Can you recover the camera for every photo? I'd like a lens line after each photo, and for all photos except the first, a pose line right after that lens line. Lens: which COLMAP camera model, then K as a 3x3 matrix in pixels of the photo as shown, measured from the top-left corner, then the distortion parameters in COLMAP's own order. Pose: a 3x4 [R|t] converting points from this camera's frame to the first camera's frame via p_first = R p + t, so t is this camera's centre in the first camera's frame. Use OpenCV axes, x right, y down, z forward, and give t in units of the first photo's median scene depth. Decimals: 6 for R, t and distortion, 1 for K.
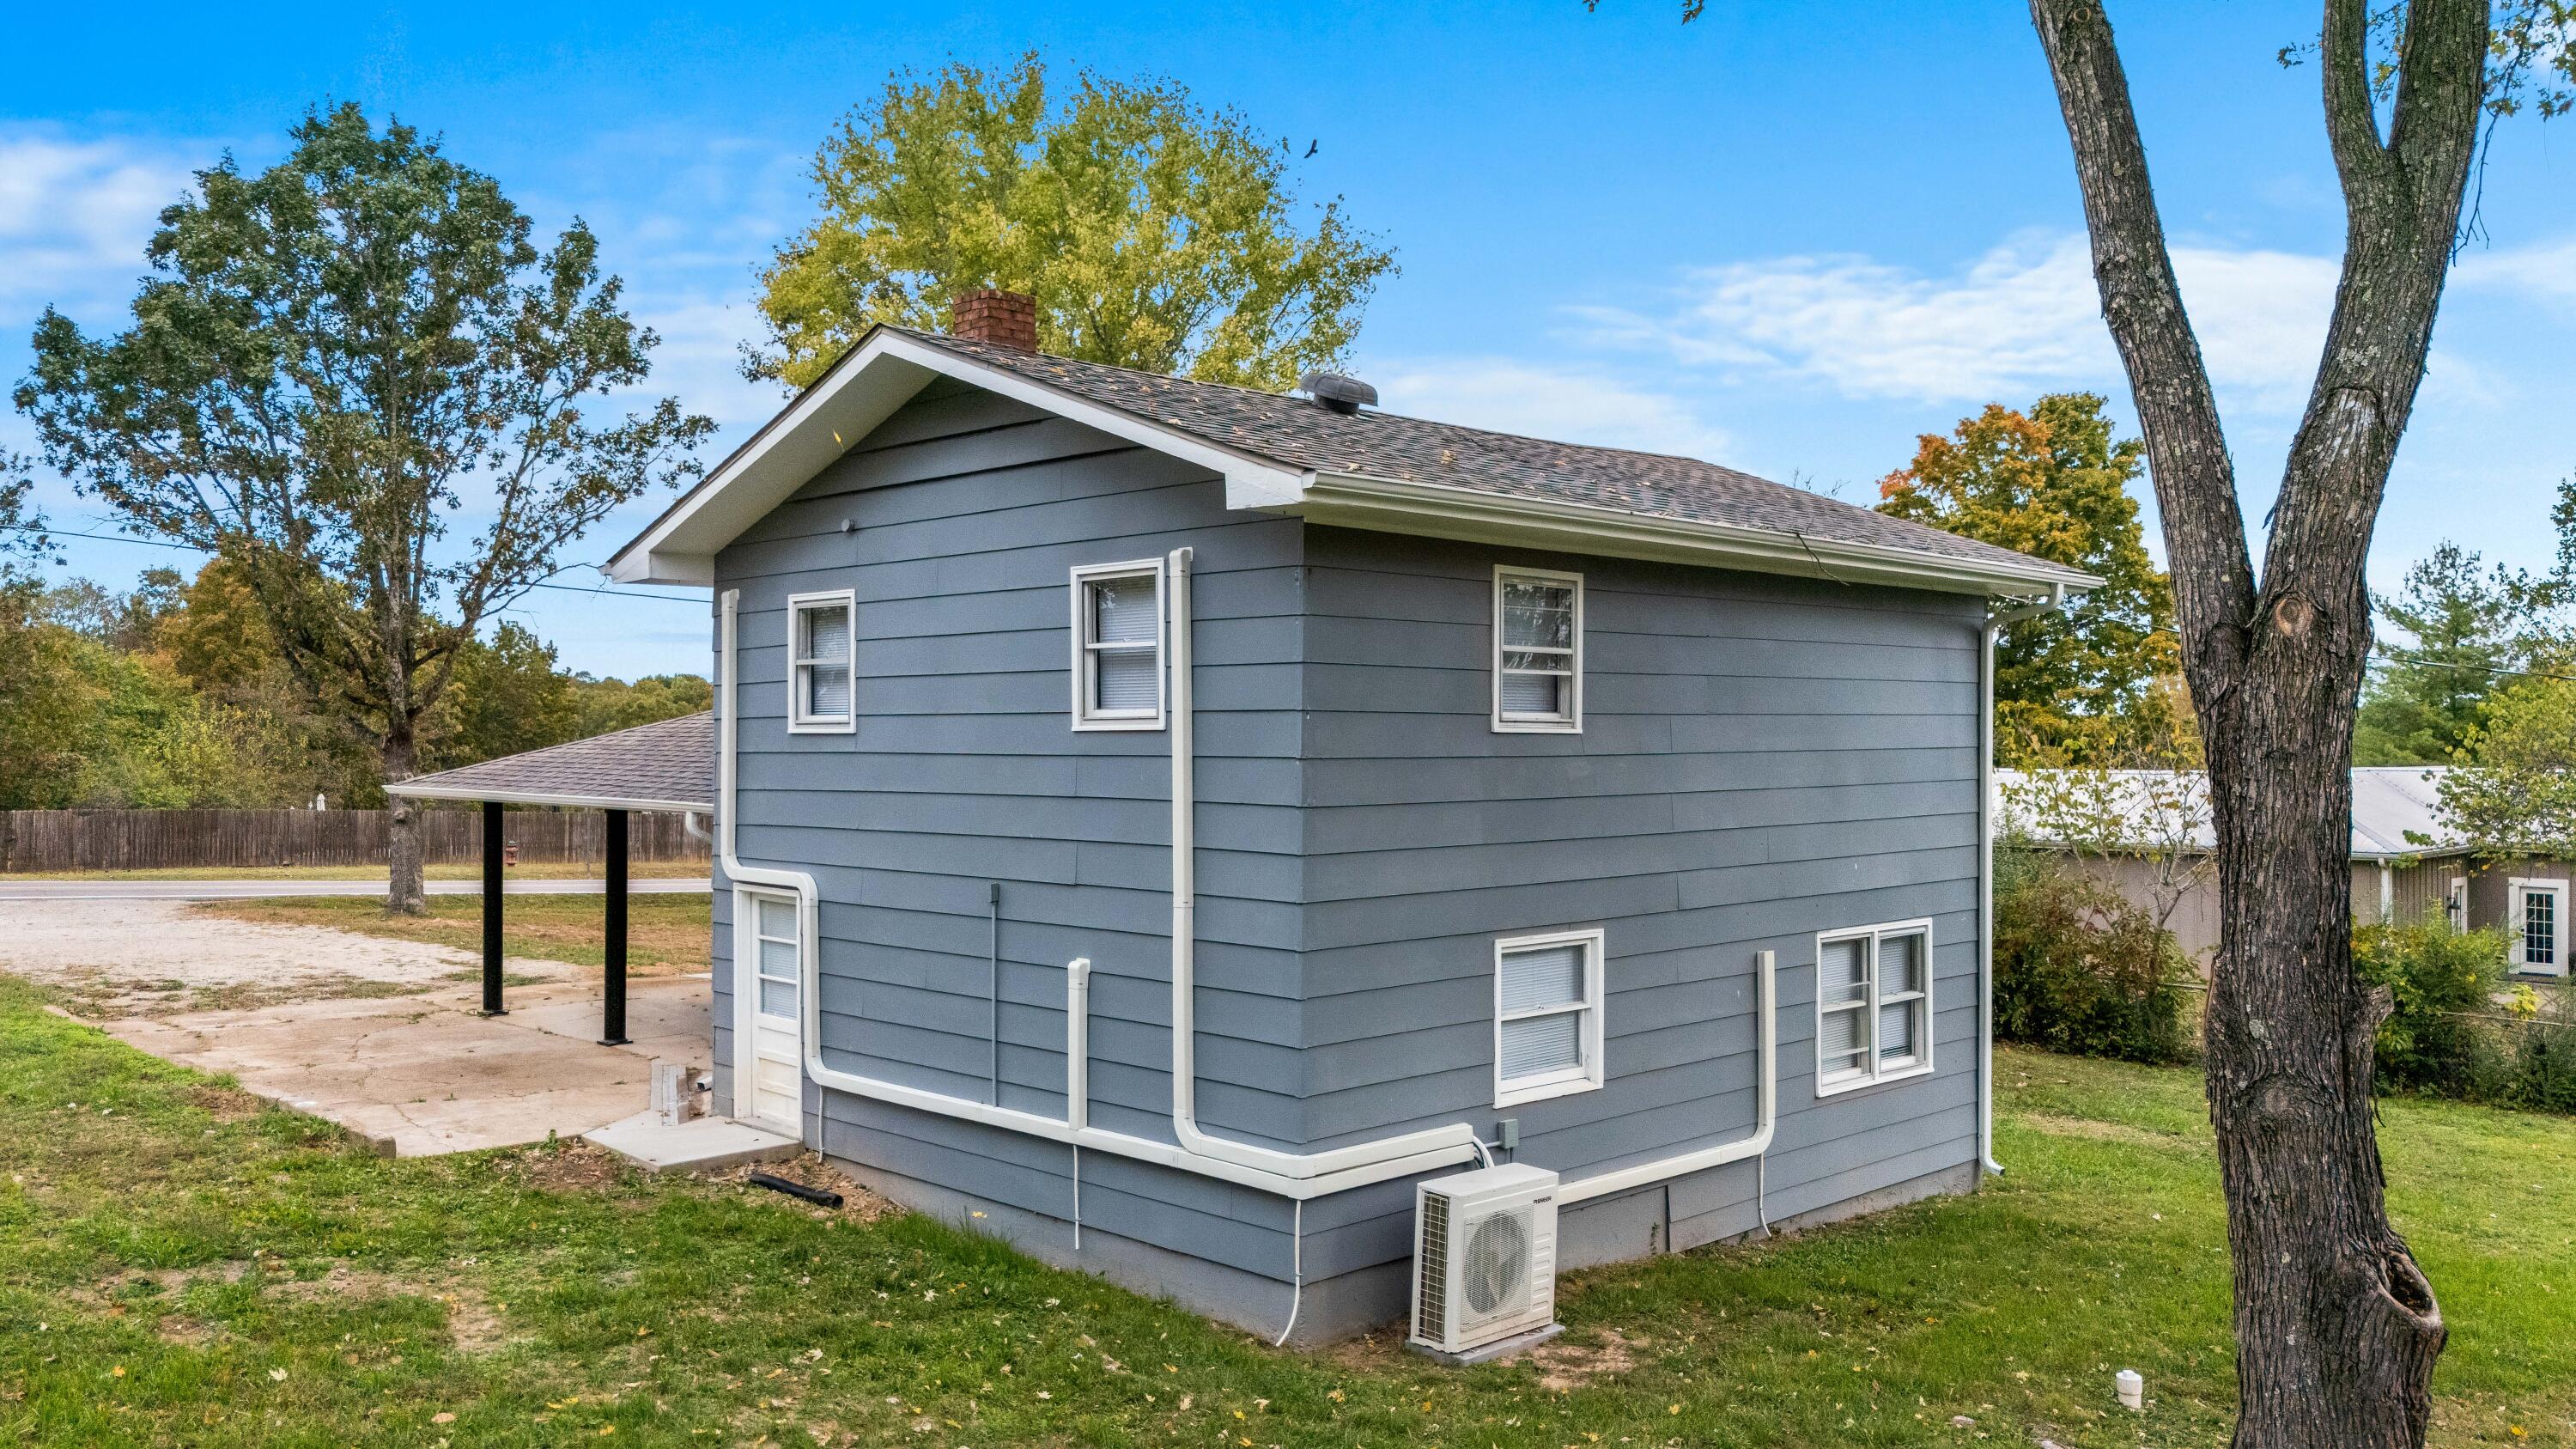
lens RADIAL K [[1913.6, 0, 1267.2], [0, 1913.6, 702.6], [0, 0, 1]] dist [0.051282, -0.039549]
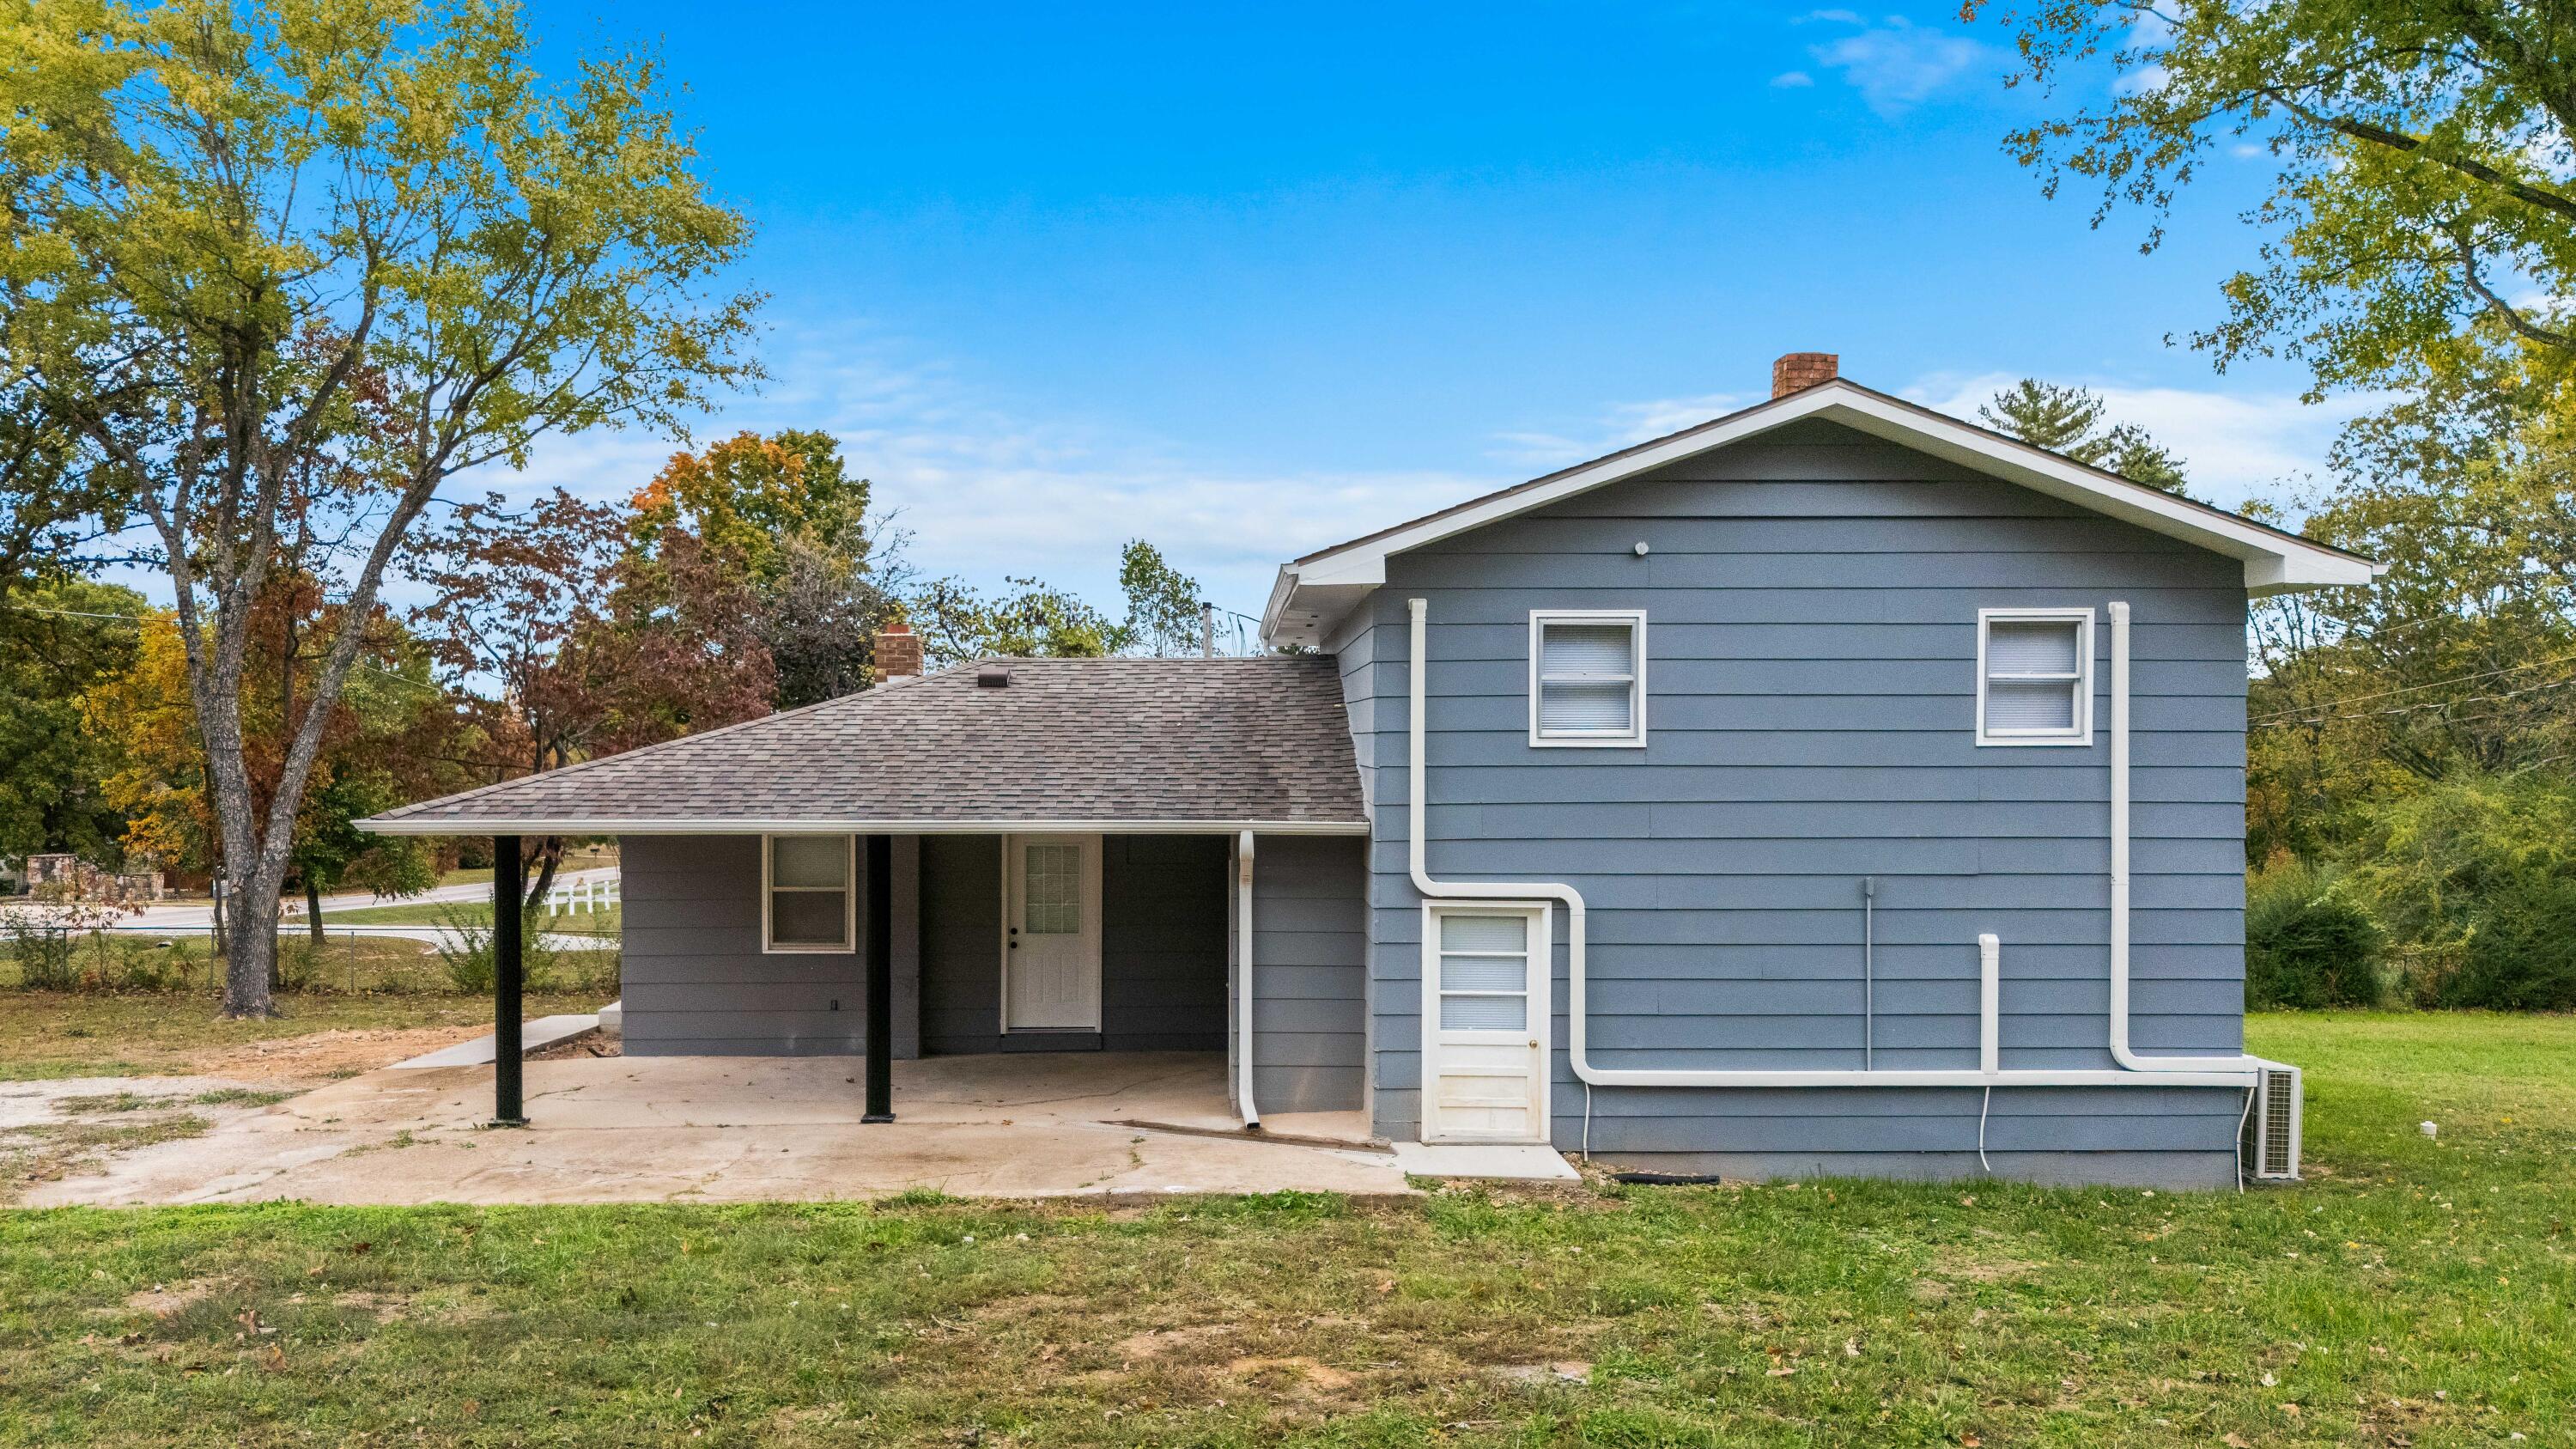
lens RADIAL K [[1913.6, 0, 1286.6], [0, 1913.6, 749.8], [0, 0, 1]] dist [0.051282, -0.039549]
pose [[0.708638, 0.000247, 0.705572, -1.170121], [-0.011921, 0.999861, 0.011623, 0.007951], [-0.705471, -0.016648, 0.708543, 0.416559]]
